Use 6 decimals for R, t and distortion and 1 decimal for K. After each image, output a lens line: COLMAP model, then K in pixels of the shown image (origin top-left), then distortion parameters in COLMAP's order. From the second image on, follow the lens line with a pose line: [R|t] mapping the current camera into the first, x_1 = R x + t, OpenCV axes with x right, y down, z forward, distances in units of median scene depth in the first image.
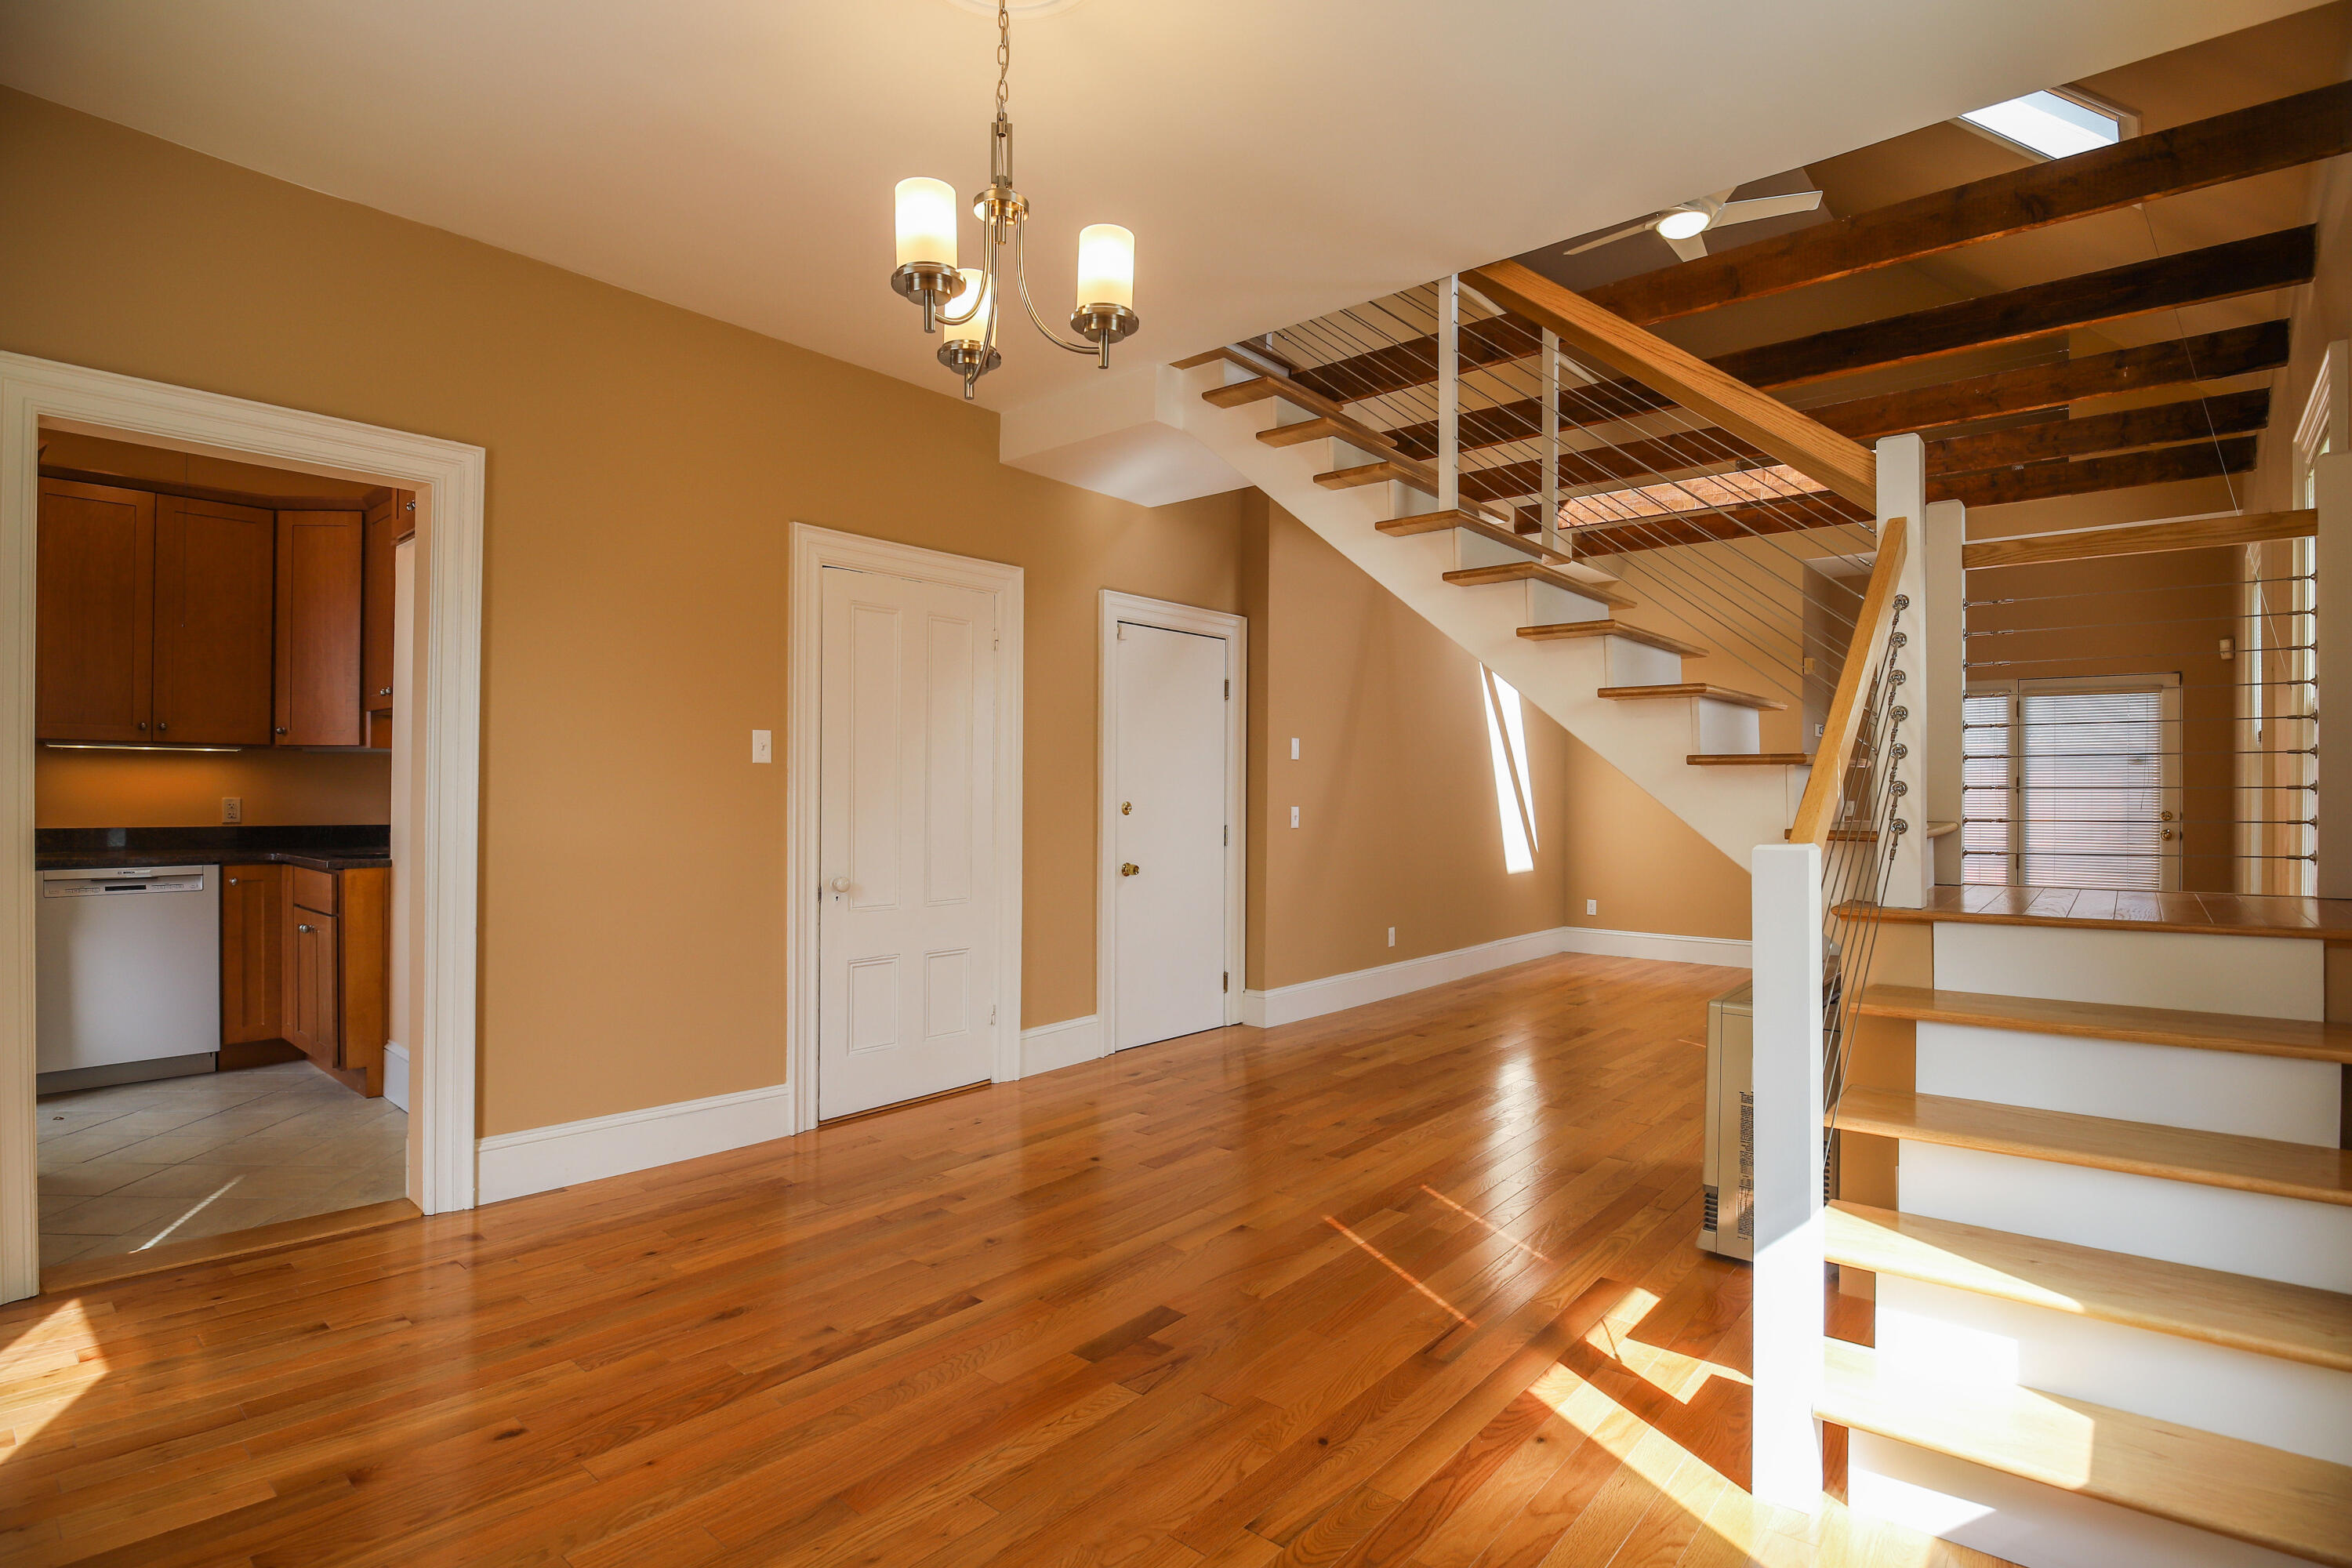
lens RADIAL K [[1145.4, 0, 1165.5], [0, 1145.4, 797.6], [0, 0, 1]] dist [0.005220, -0.015679]
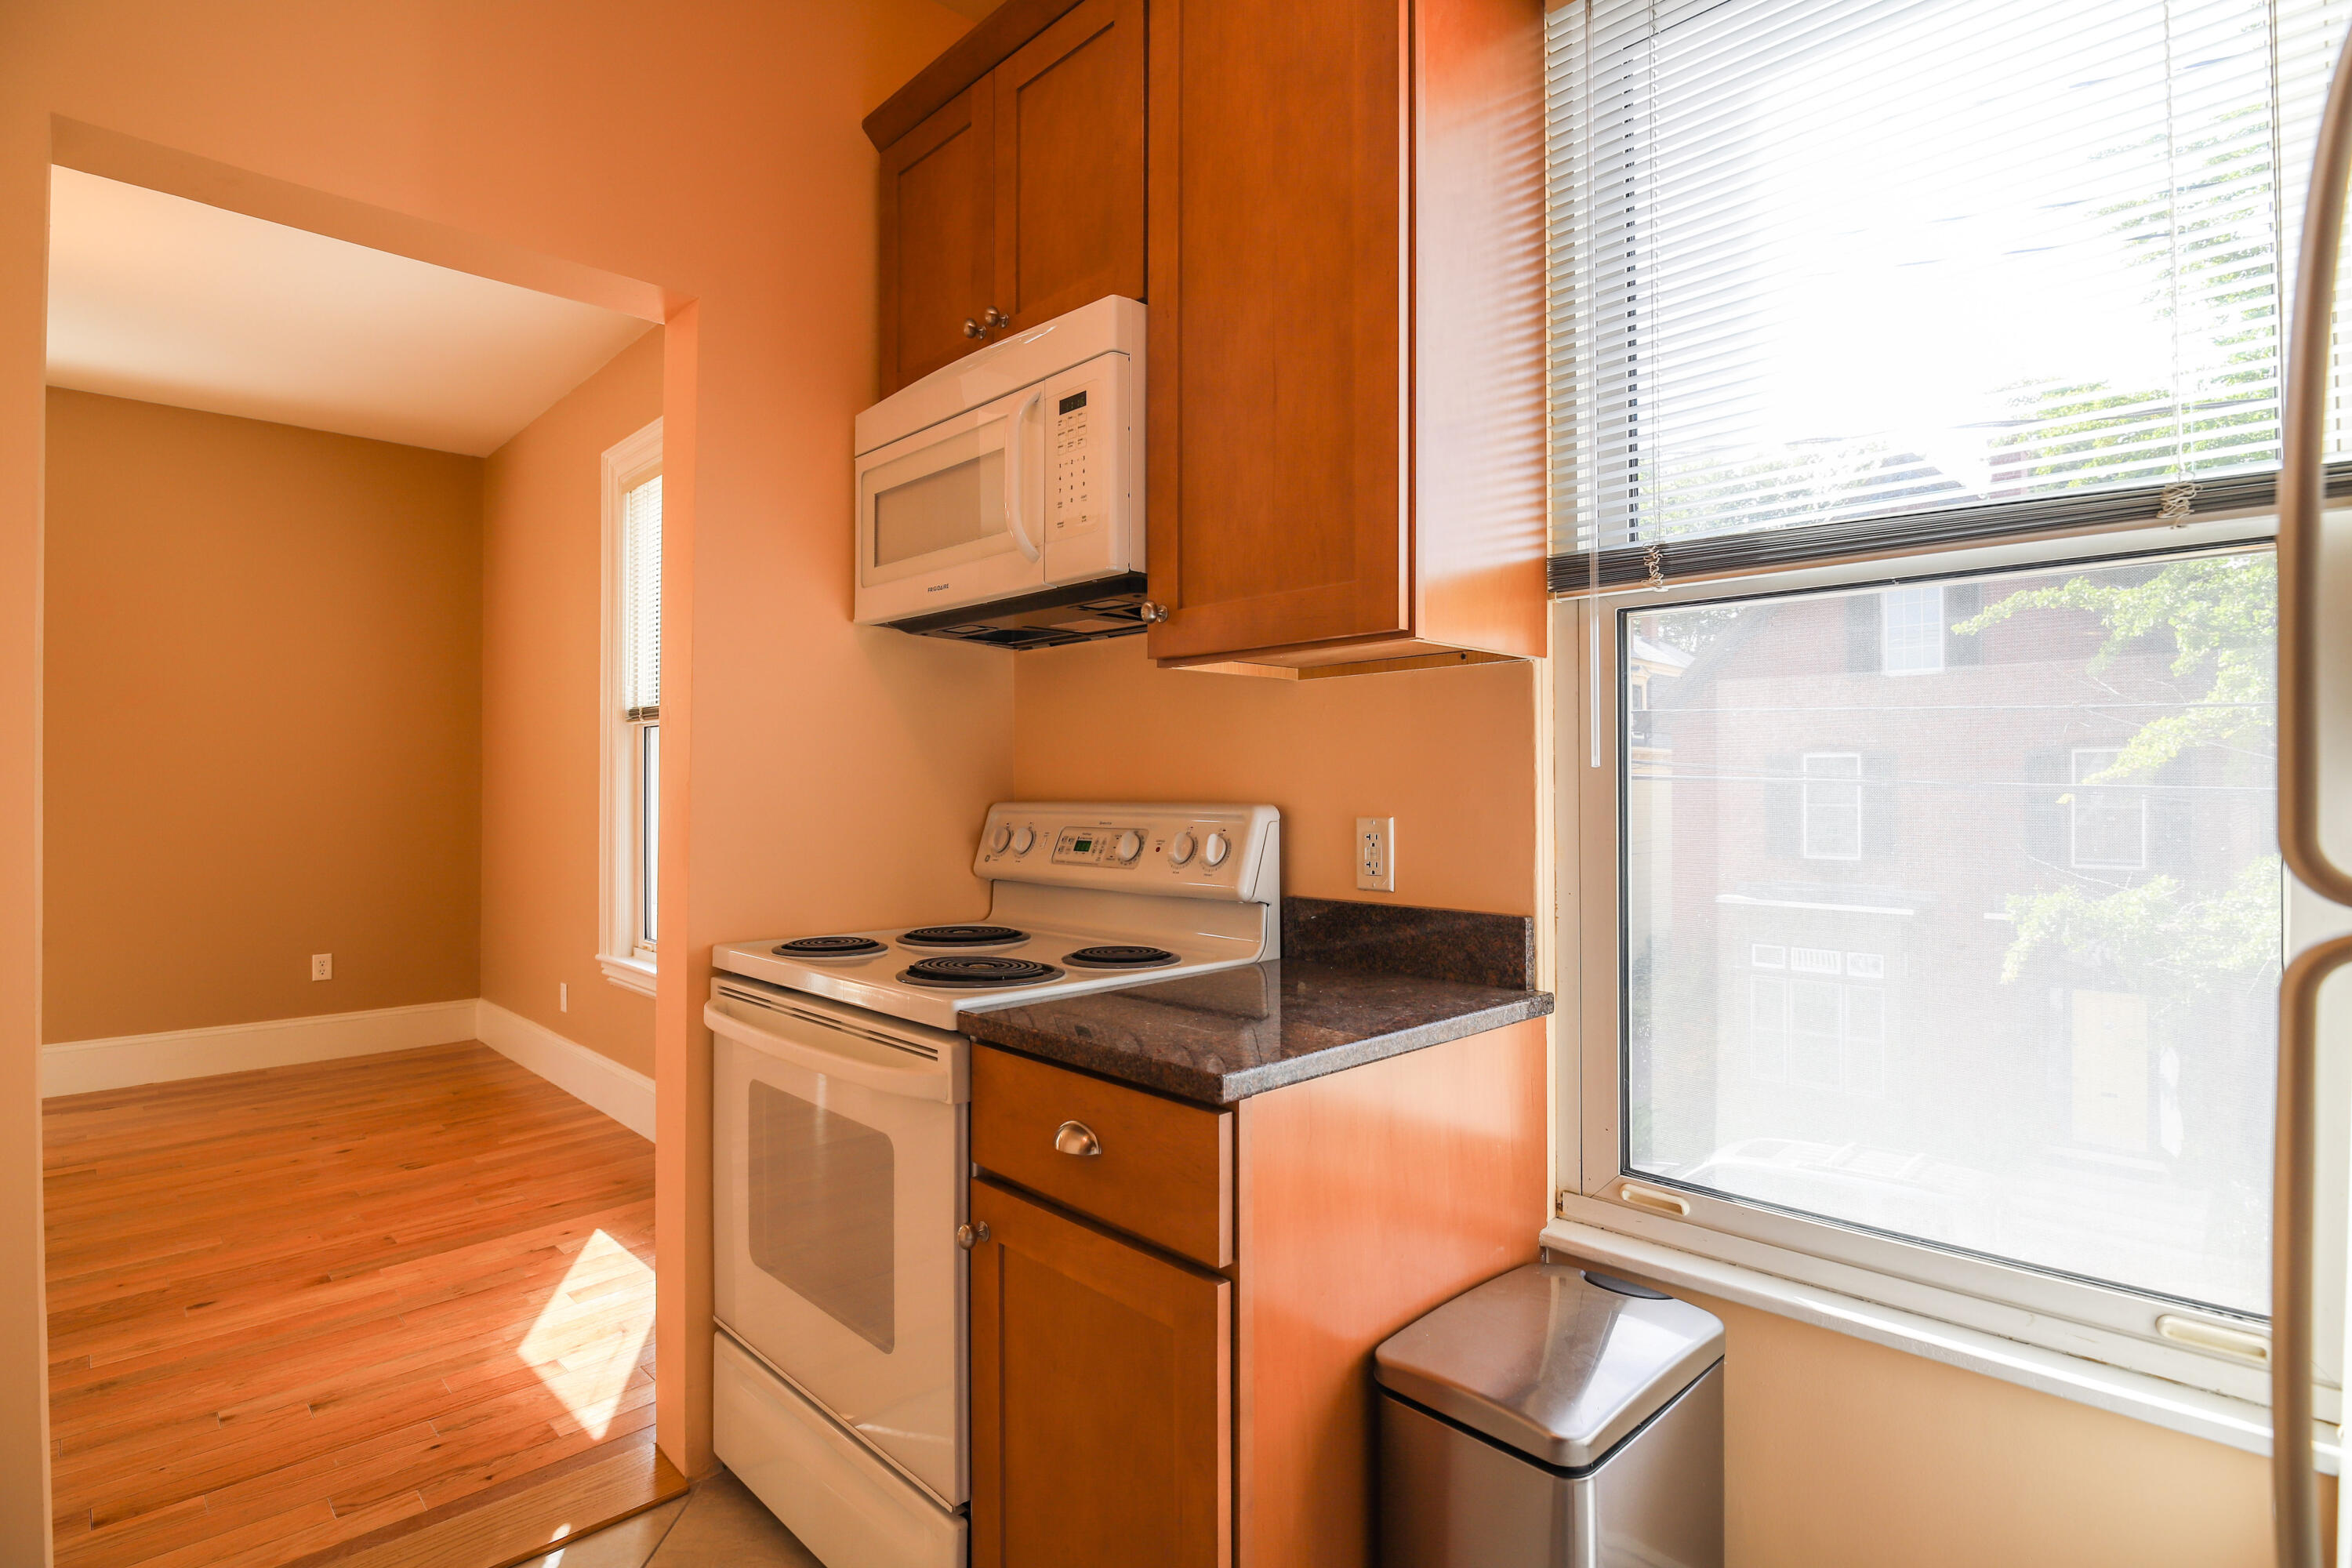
lens RADIAL K [[1145.4, 0, 1165.5], [0, 1145.4, 797.6], [0, 0, 1]] dist [0.005220, -0.015679]
pose [[-0.996039, -0.007368, 0.088614, -0.822593], [-0.007089, 0.999969, 0.003456, -0.008277], [-0.088637, 0.002815, -0.996060, 1.014896]]
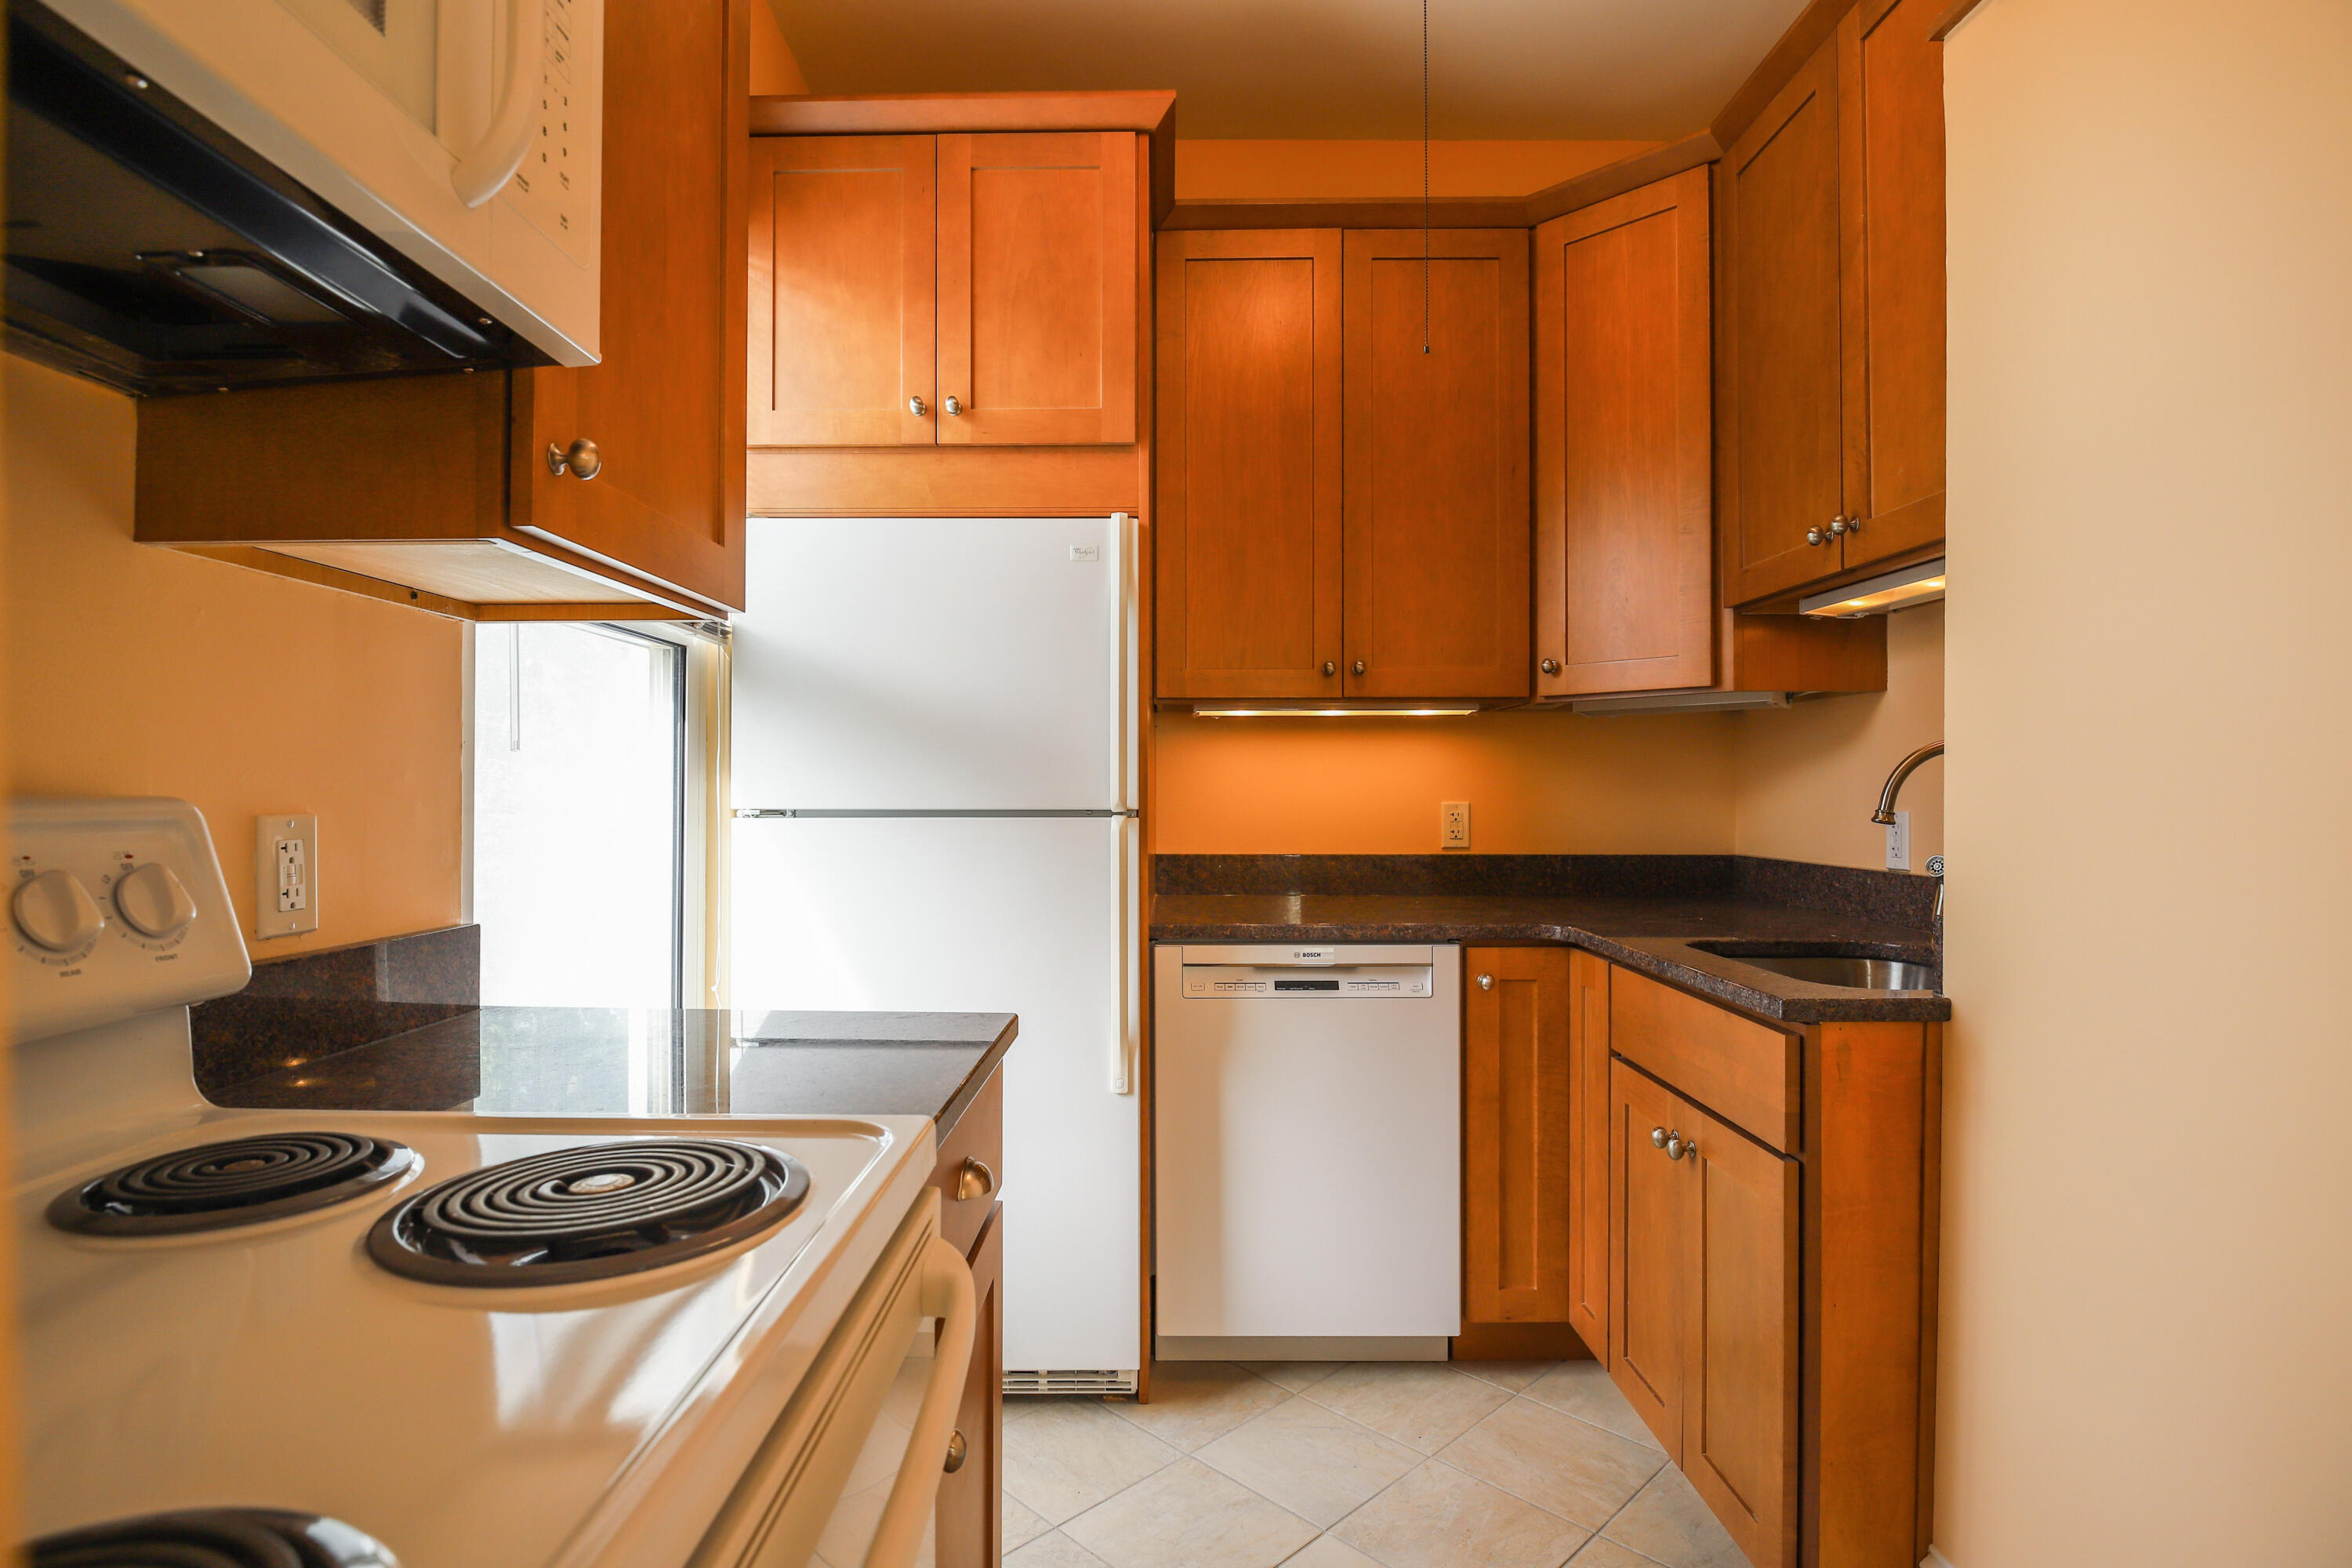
lens RADIAL K [[1109.8, 0, 1140.5], [0, 1109.8, 785.8], [0, 0, 1]] dist [0.001778, -0.013561]
pose [[0.649140, -0.007717, -0.760630, -0.567078], [0.003095, 0.999967, -0.007504, -0.004521], [0.760663, 0.002517, 0.649143, 0.601738]]
